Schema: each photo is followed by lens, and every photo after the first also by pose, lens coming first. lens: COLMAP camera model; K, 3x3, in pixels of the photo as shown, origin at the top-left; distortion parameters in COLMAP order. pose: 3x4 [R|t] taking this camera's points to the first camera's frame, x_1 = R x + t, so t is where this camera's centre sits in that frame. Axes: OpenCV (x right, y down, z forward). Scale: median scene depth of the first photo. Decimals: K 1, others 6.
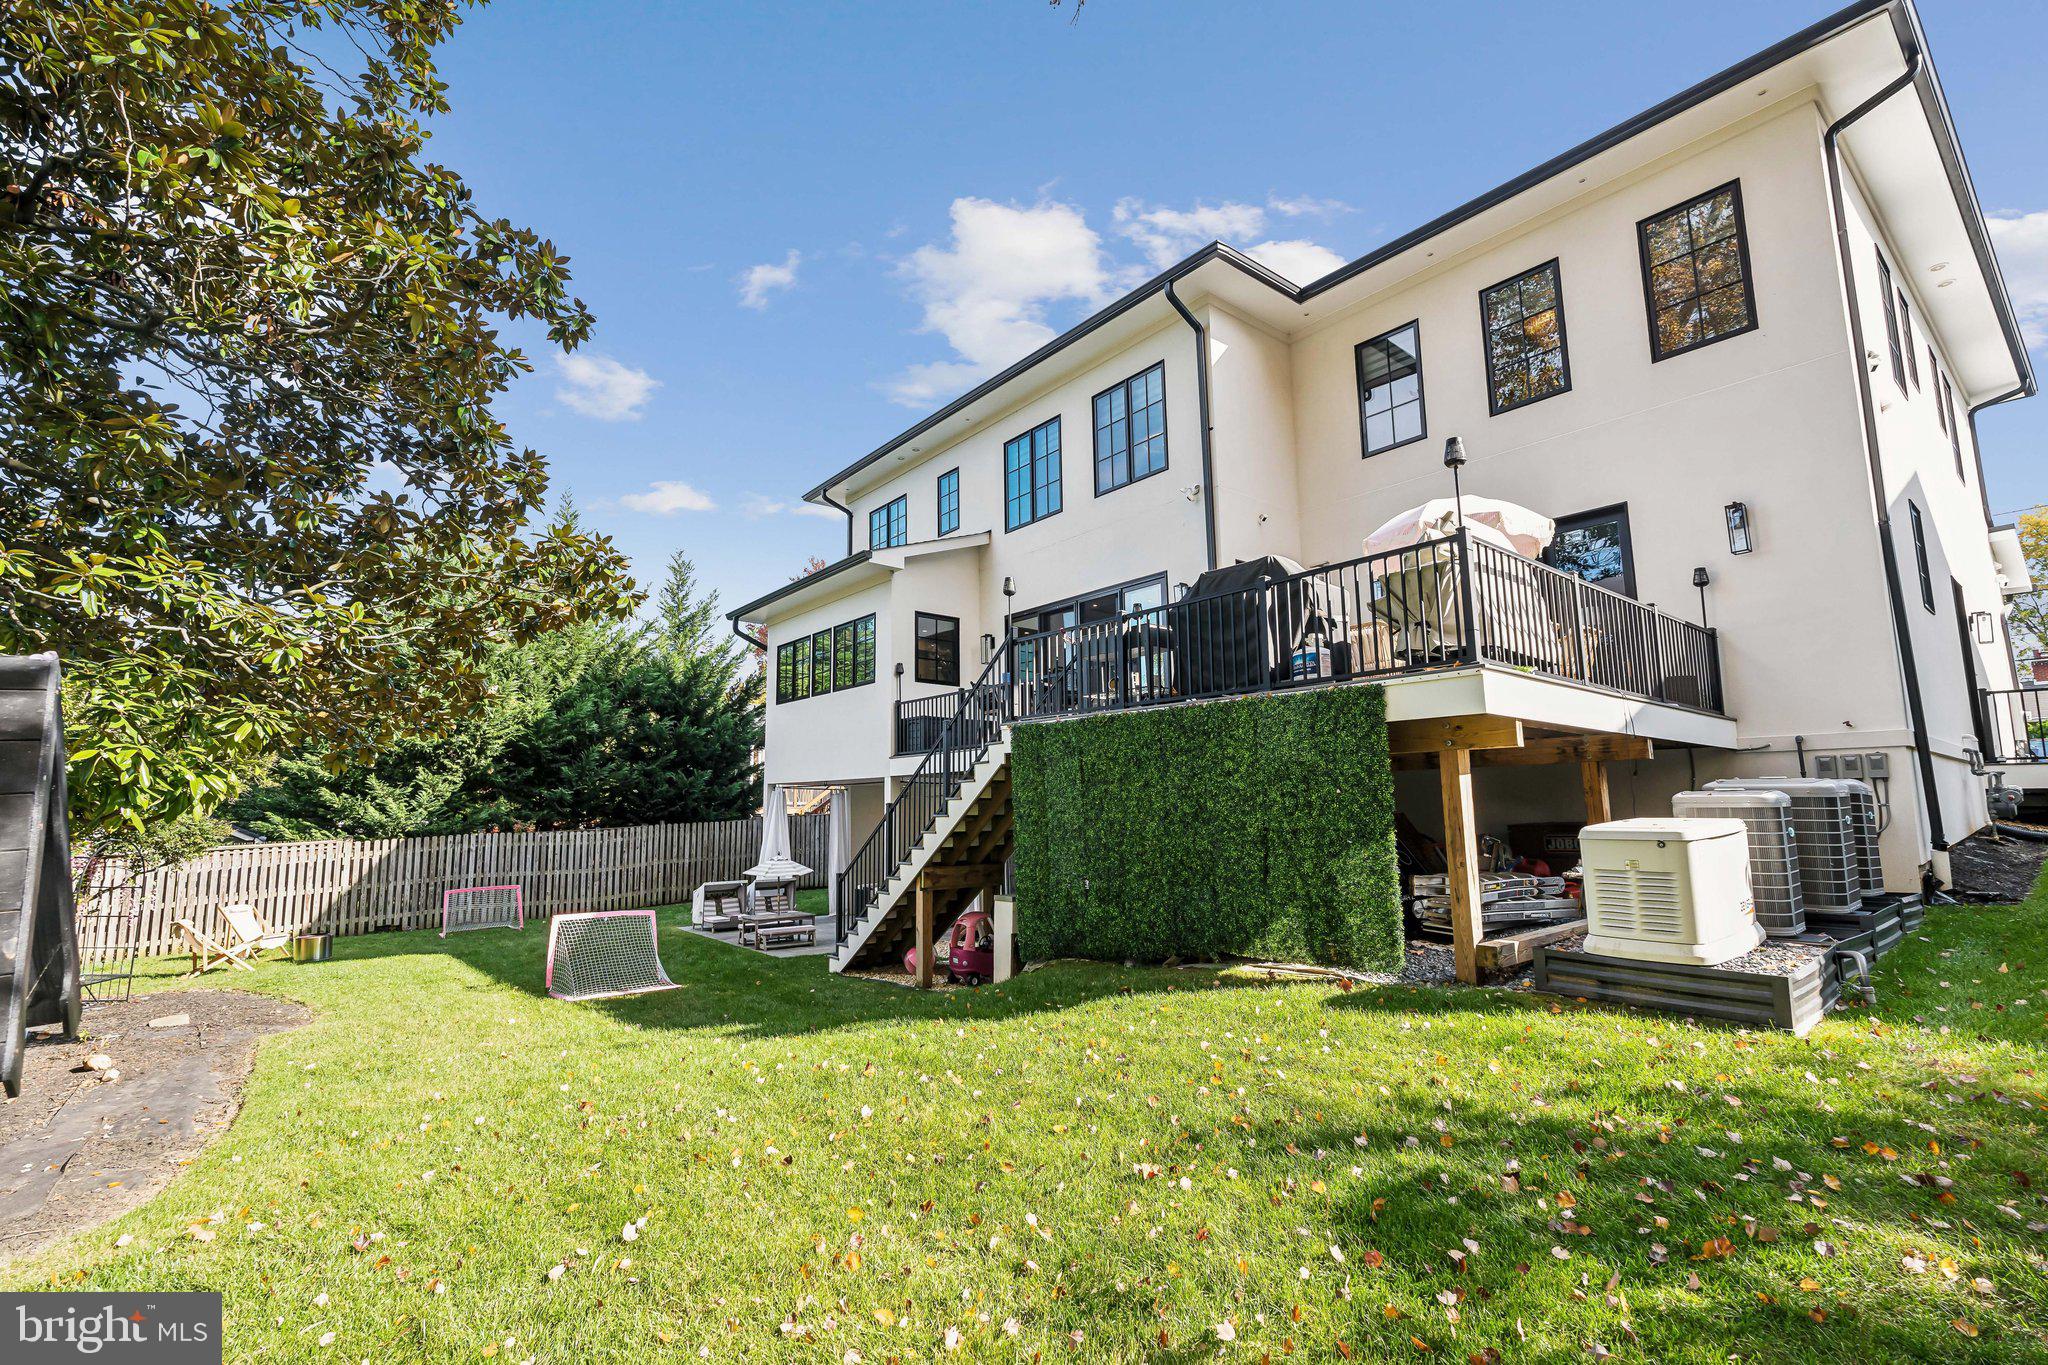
lens RADIAL K [[910.1, 0, 1024.0], [0, 910.1, 682.5], [0, 0, 1]] dist [-0.001582, -0.000477]
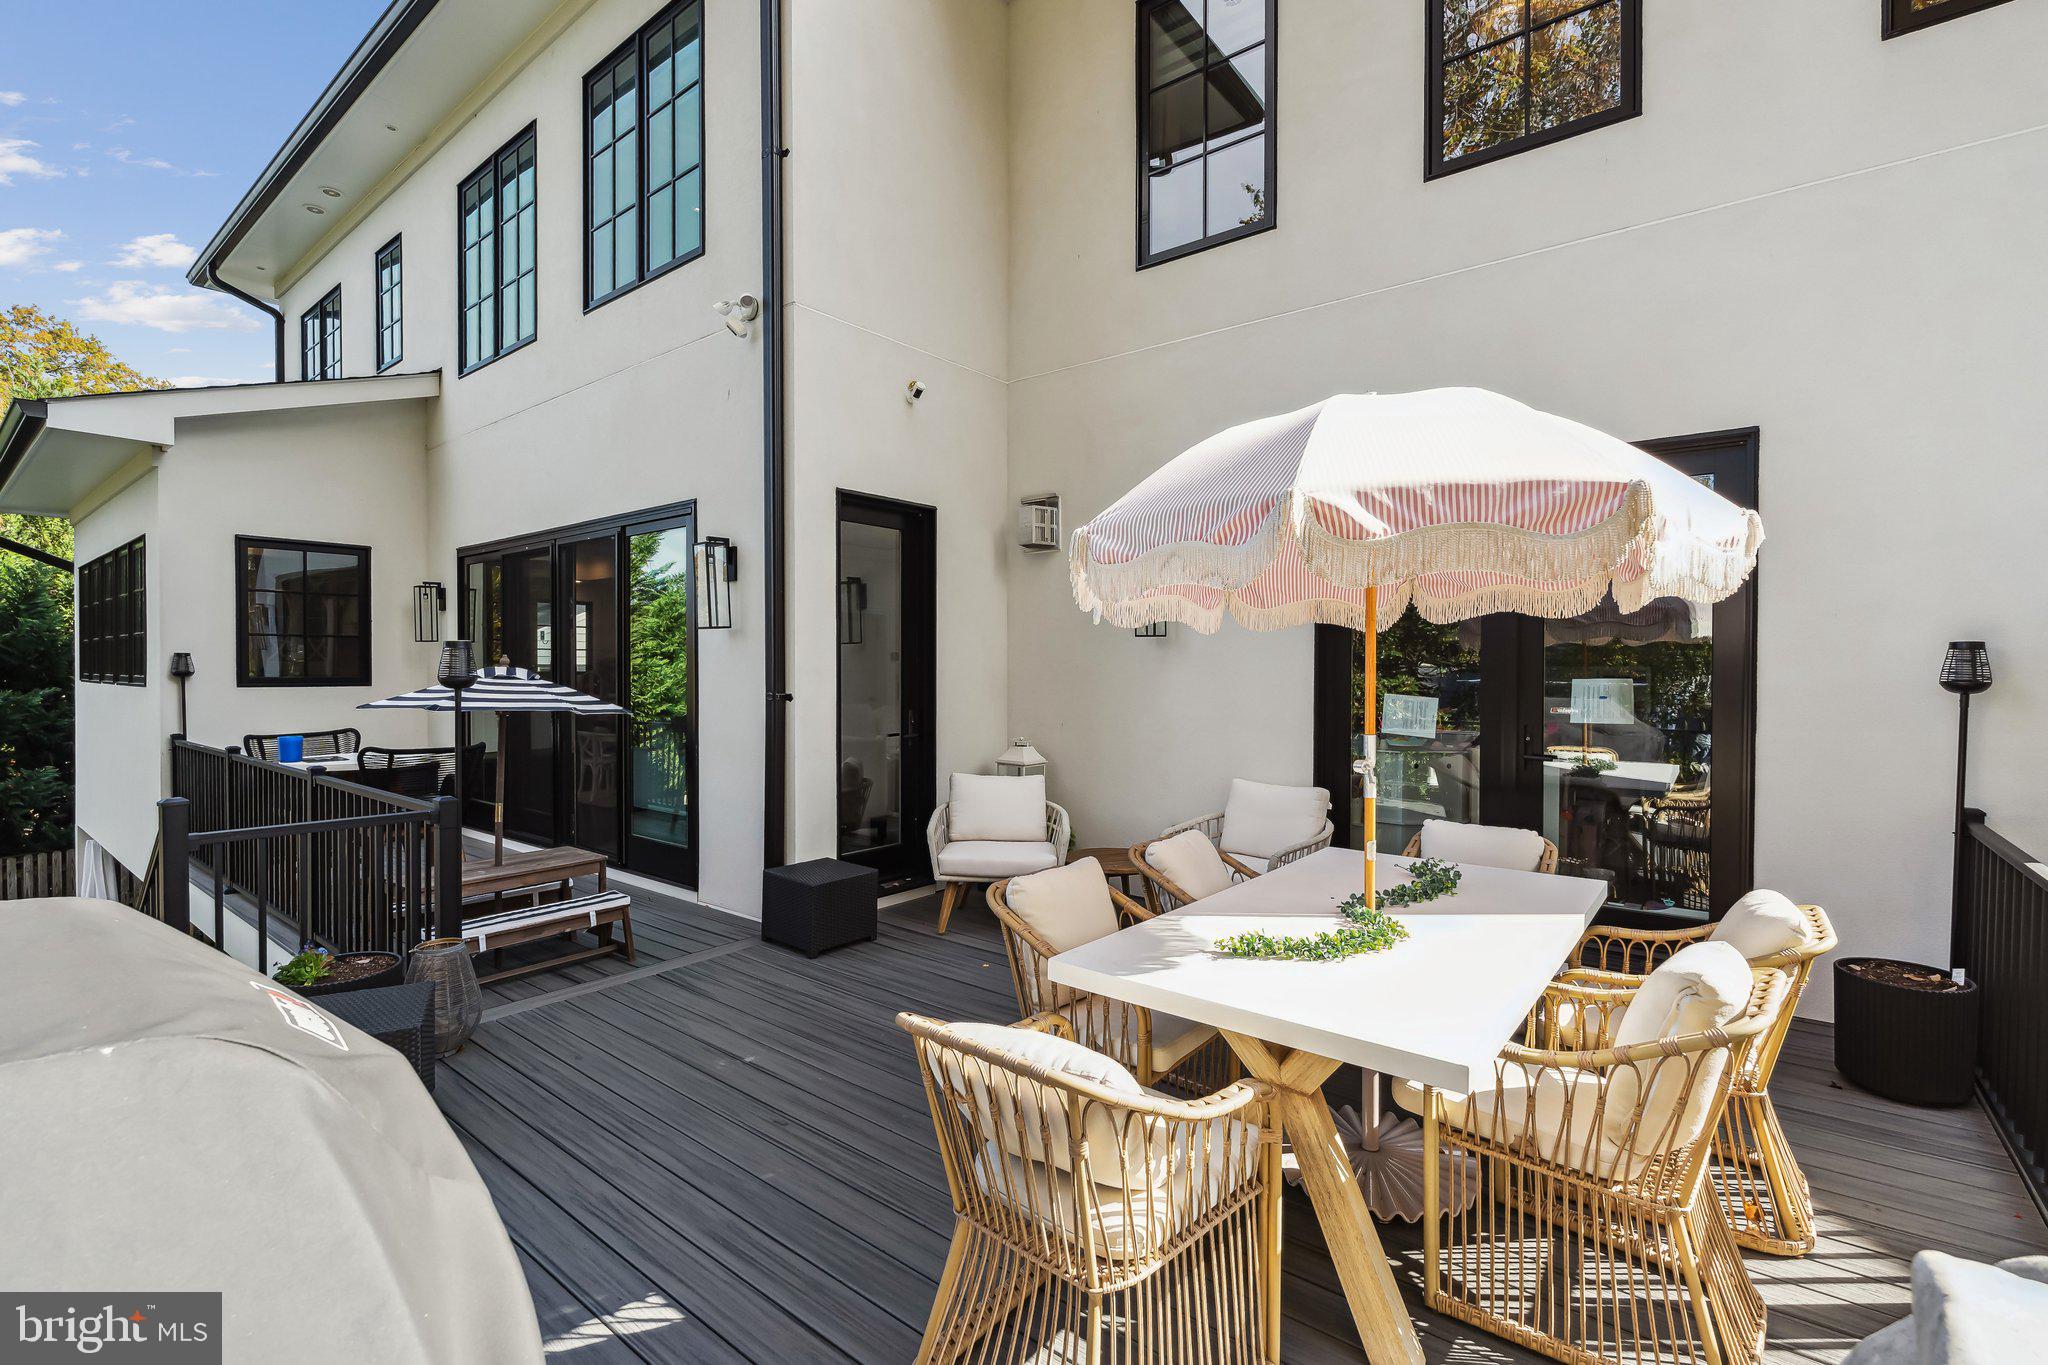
lens RADIAL K [[910.1, 0, 1024.0], [0, 910.1, 682.5], [0, 0, 1]] dist [-0.001582, -0.000477]
pose [[0.976005, 0.000380, 0.217746, 0.180997], [-0.035959, 0.986549, 0.159461, -0.093246], [-0.214757, -0.163465, 0.962891, 0.442813]]
